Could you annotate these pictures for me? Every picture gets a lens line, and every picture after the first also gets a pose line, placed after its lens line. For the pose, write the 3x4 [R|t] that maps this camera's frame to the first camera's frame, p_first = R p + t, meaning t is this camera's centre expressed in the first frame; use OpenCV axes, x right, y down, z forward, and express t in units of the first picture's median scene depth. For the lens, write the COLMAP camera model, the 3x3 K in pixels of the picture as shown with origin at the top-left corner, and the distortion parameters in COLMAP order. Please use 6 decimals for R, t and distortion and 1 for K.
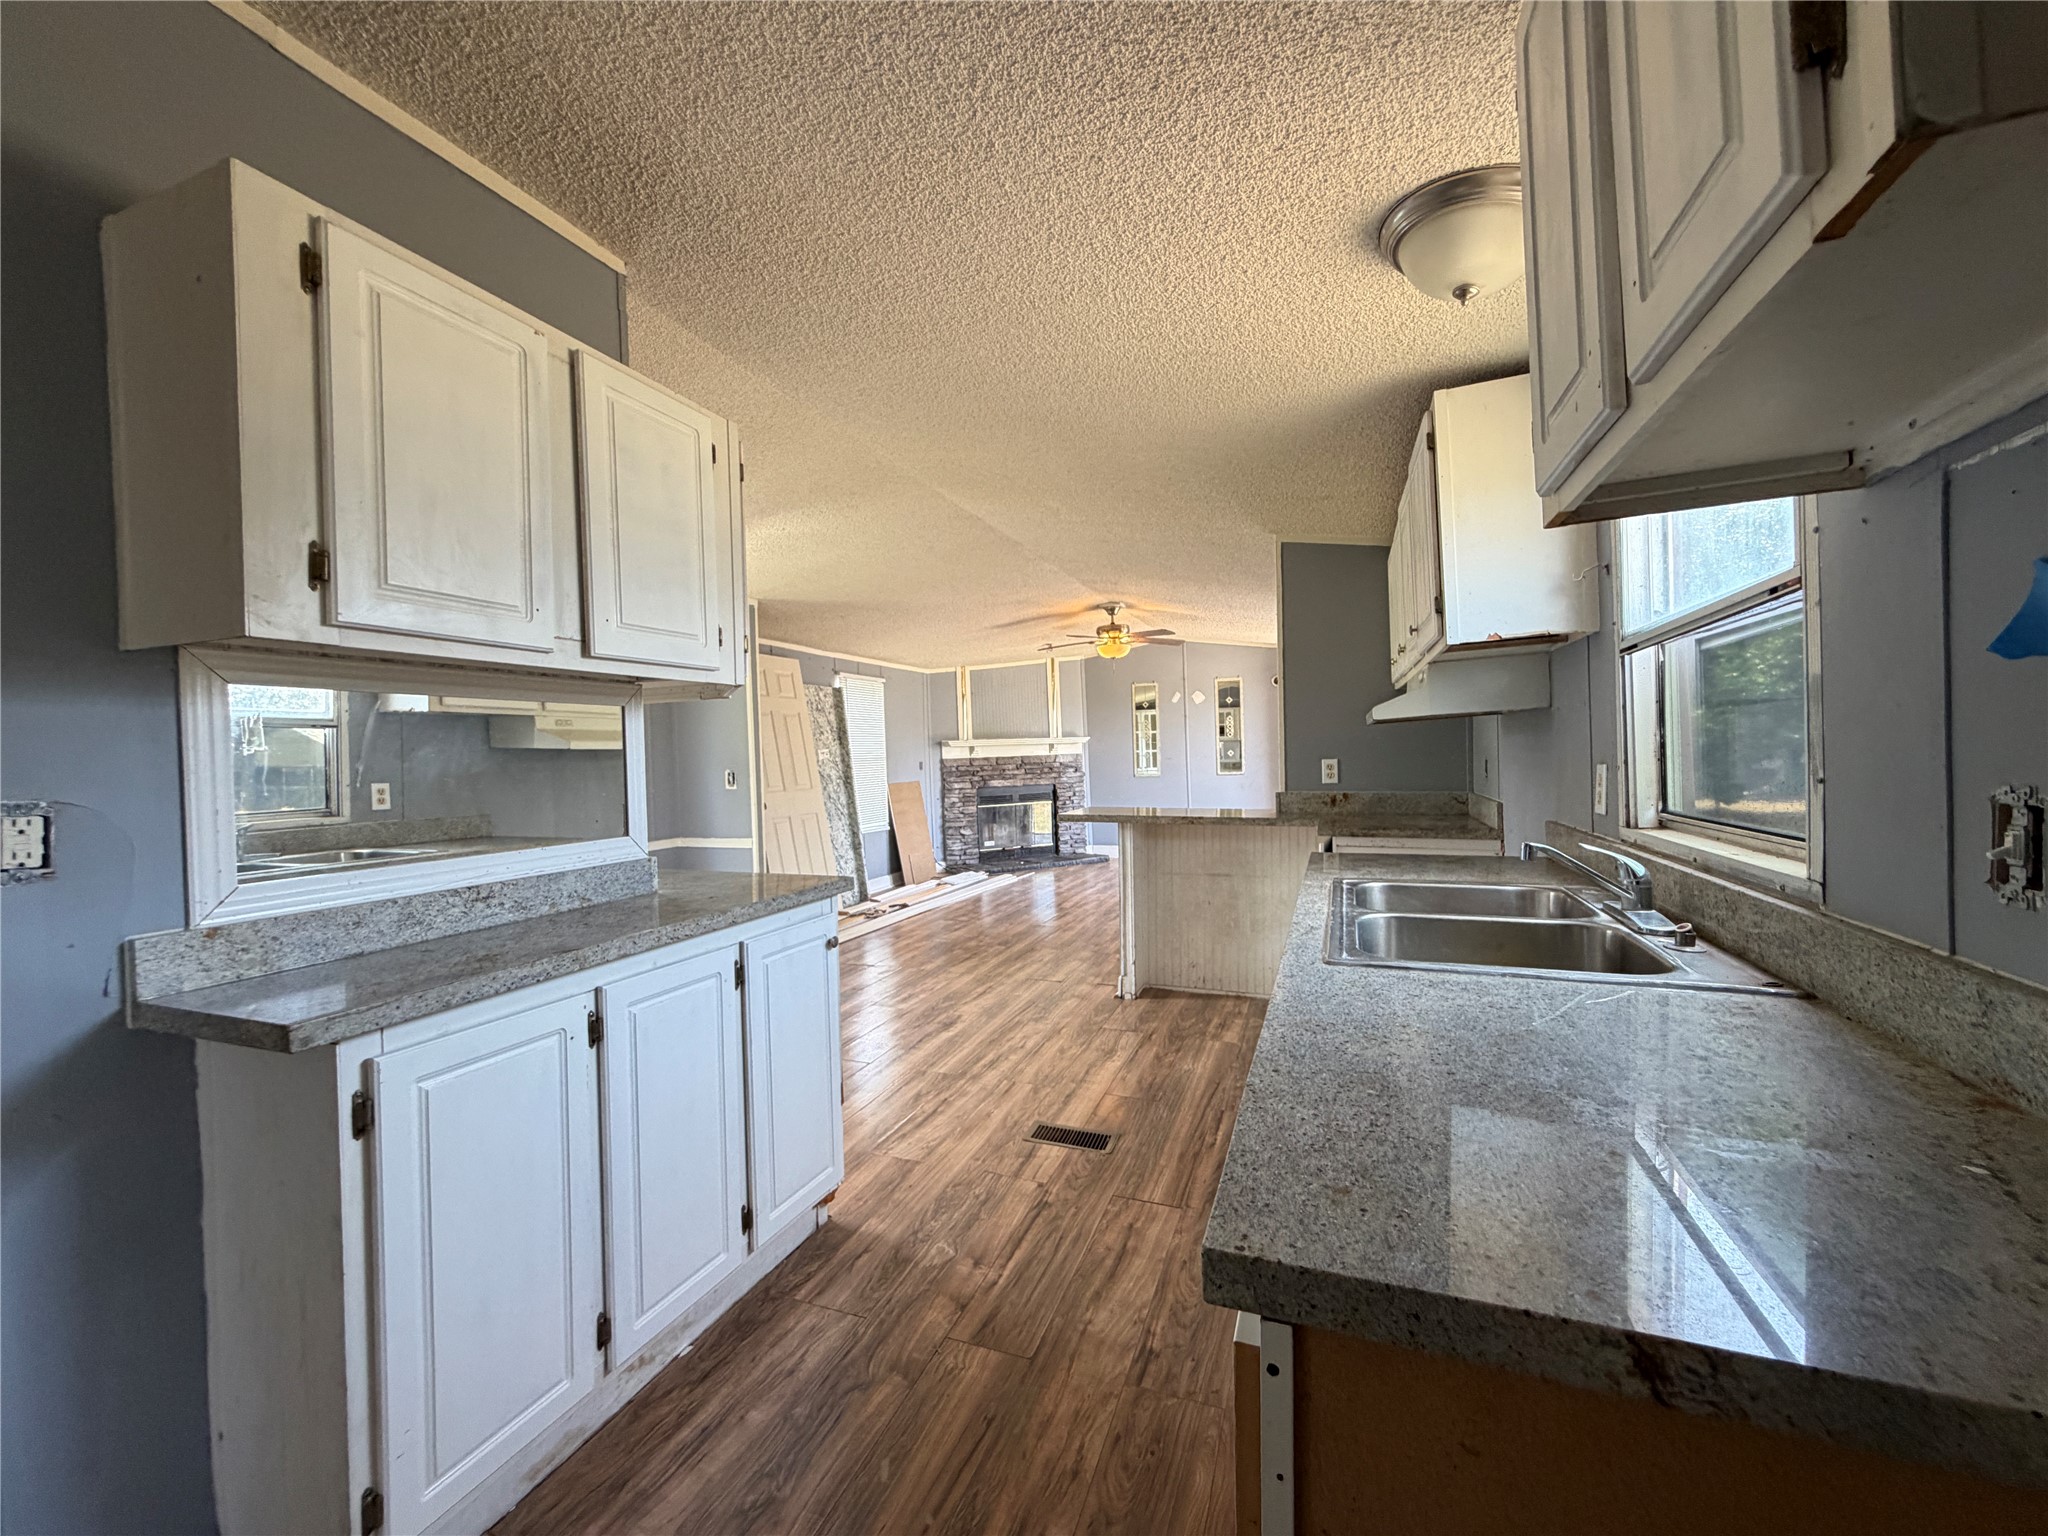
lens RADIAL K [[821.1, 0, 1017.5], [0, 821.1, 771.7], [0, 0, 1]] dist [0.002621, 0.000083]
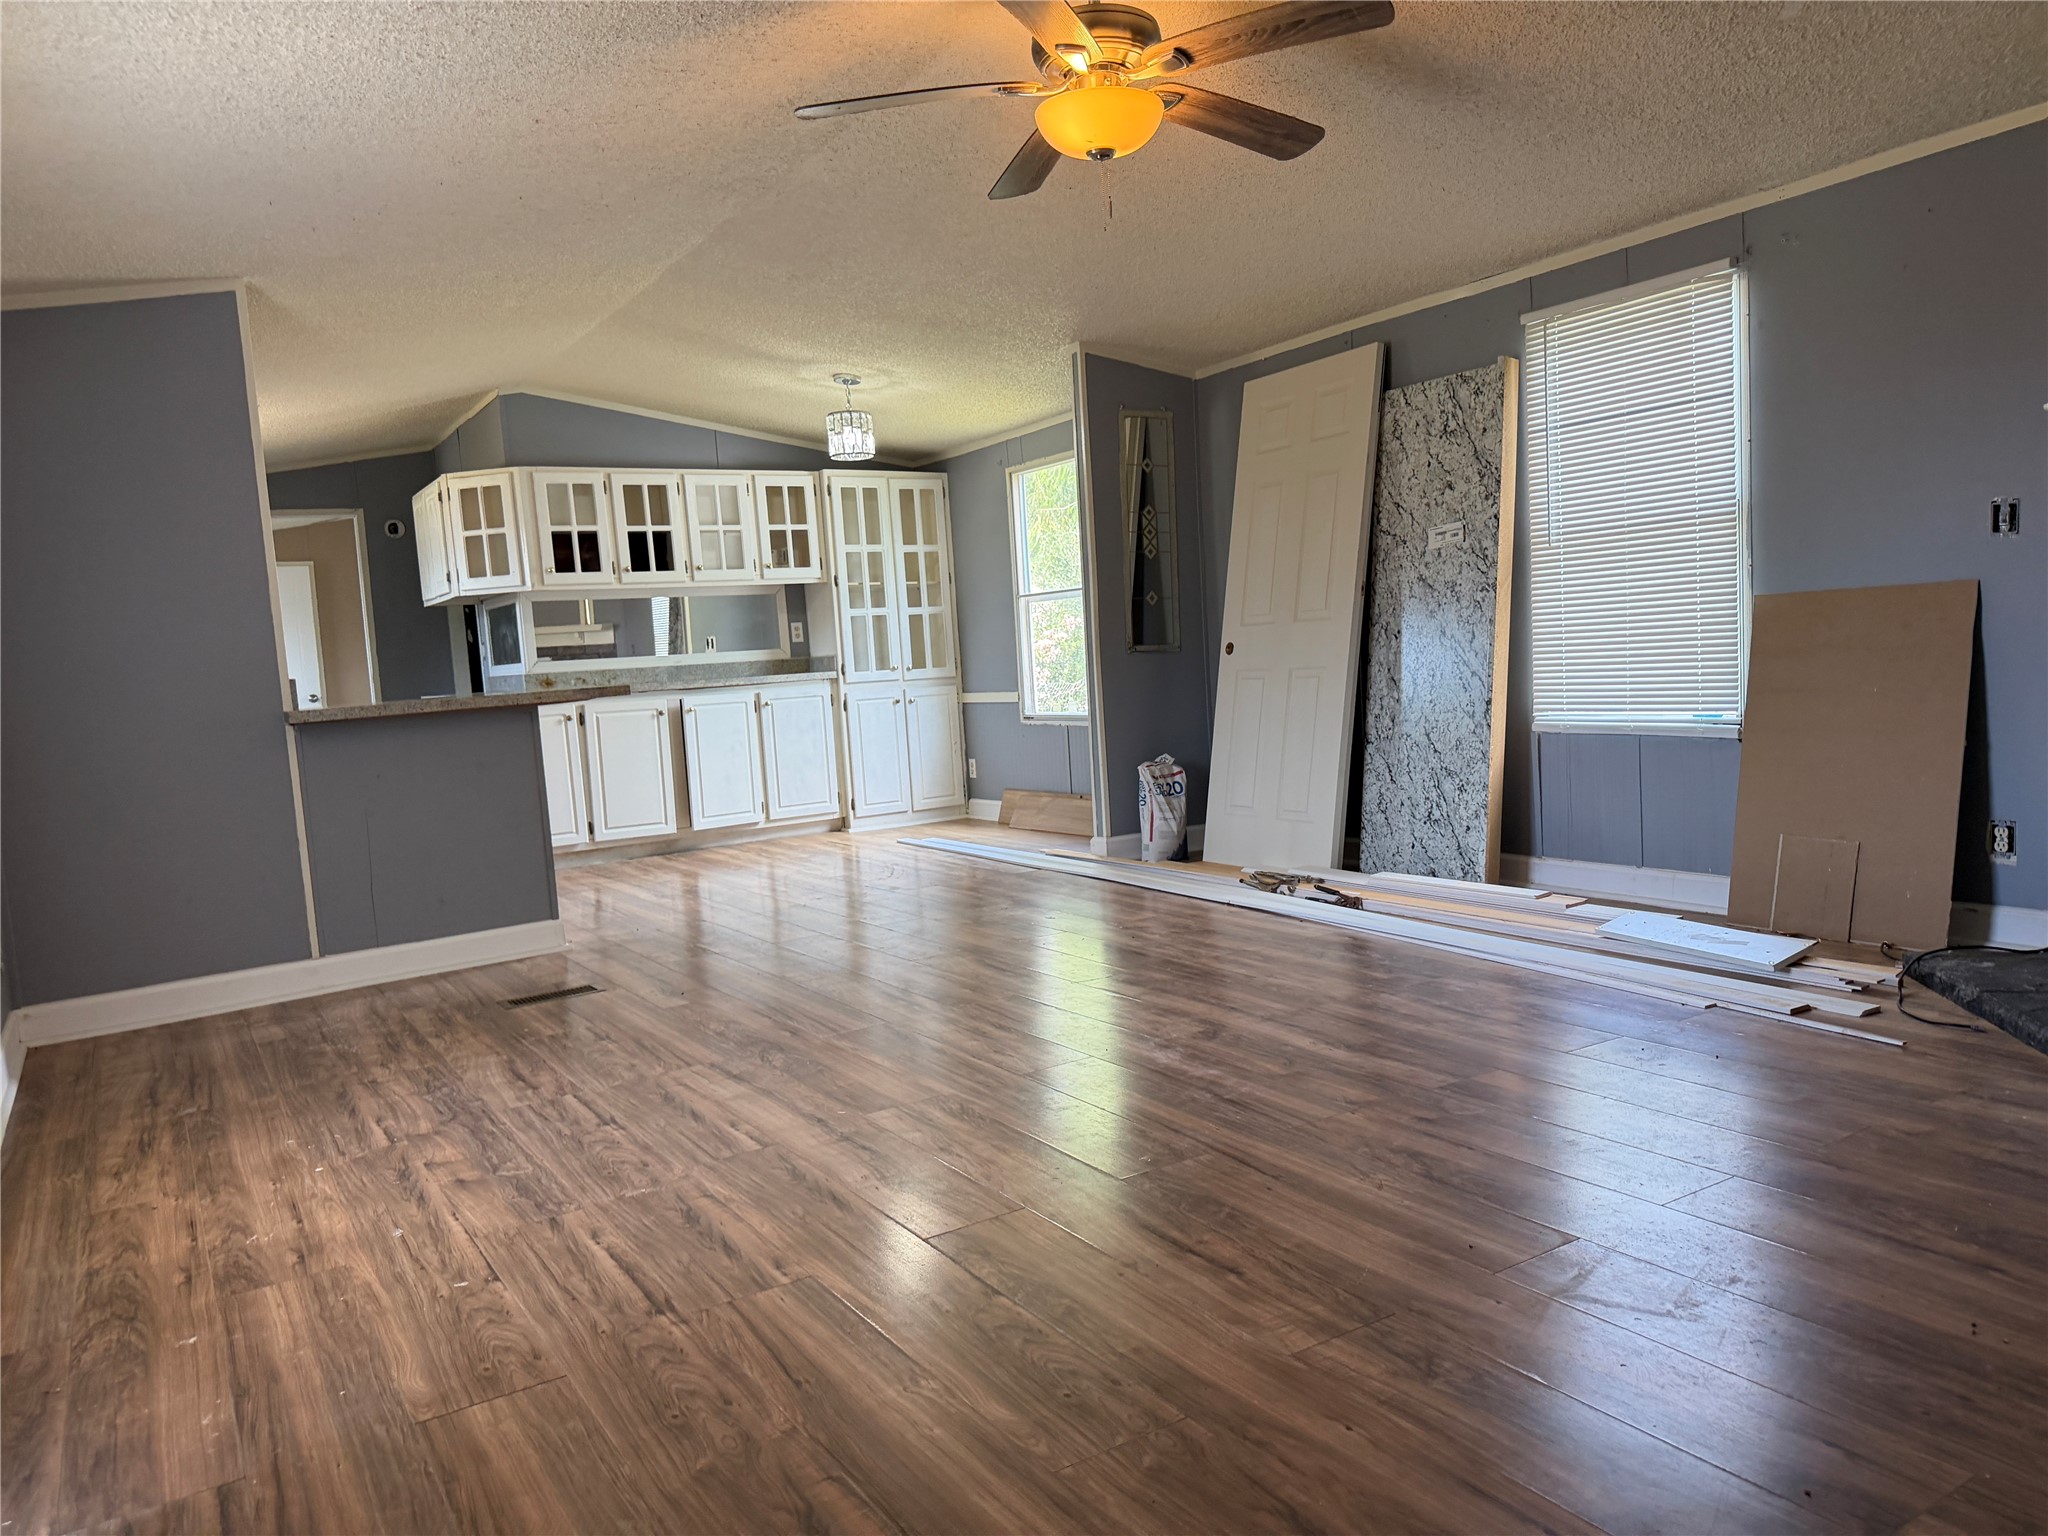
lens RADIAL K [[1450.3, 0, 1018.4], [0, 1450.3, 777.5], [0, 0, 1]] dist [0.141598, -0.224672]
pose [[-0.597873, 0.139078, -0.789433, 1.142253], [0.070121, 0.990132, 0.121330, -0.008588], [0.798518, 0.017184, -0.601726, 2.700641]]
